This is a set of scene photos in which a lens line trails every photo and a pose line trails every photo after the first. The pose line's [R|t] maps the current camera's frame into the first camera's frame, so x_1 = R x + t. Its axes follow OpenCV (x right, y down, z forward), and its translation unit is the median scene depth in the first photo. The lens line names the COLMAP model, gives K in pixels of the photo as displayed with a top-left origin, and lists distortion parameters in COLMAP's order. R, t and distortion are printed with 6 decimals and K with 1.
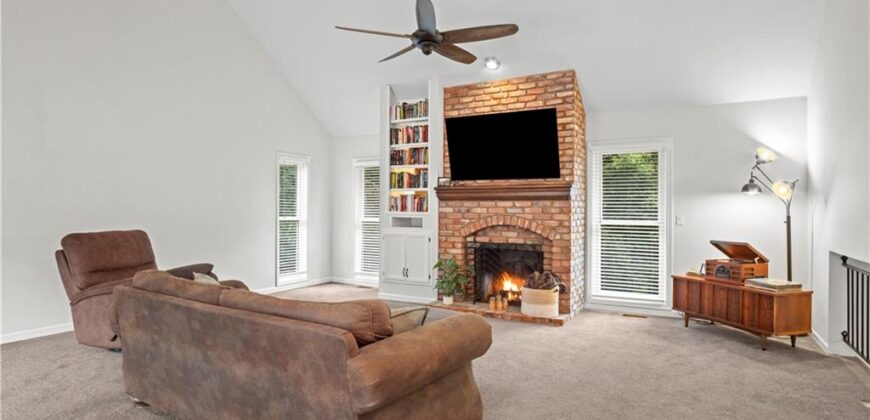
lens RADIAL K [[478.5, 0, 446.9], [0, 478.5, 209.0], [0, 0, 1]] dist [-0.004685, -0.000811]
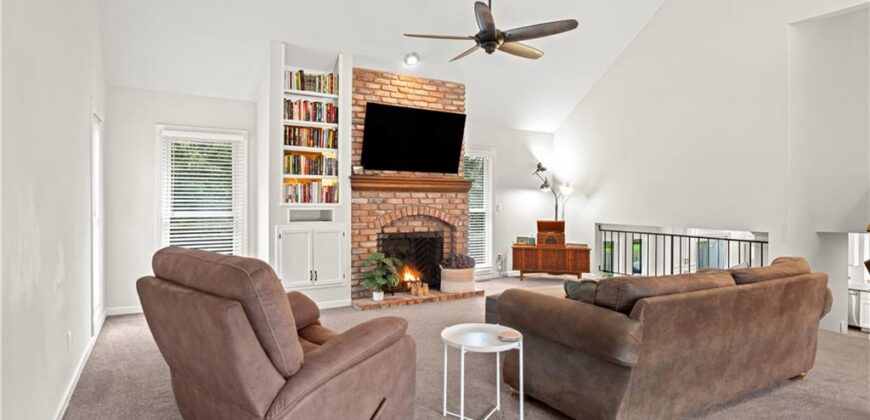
lens RADIAL K [[478.5, 0, 446.9], [0, 478.5, 209.0], [0, 0, 1]] dist [-0.004685, -0.000811]
pose [[0.486808, -0.016137, 0.873360, -0.742181], [-0.000249, 0.999827, 0.018612, 0.000443], [-0.873509, -0.009278, 0.486720, 0.409178]]
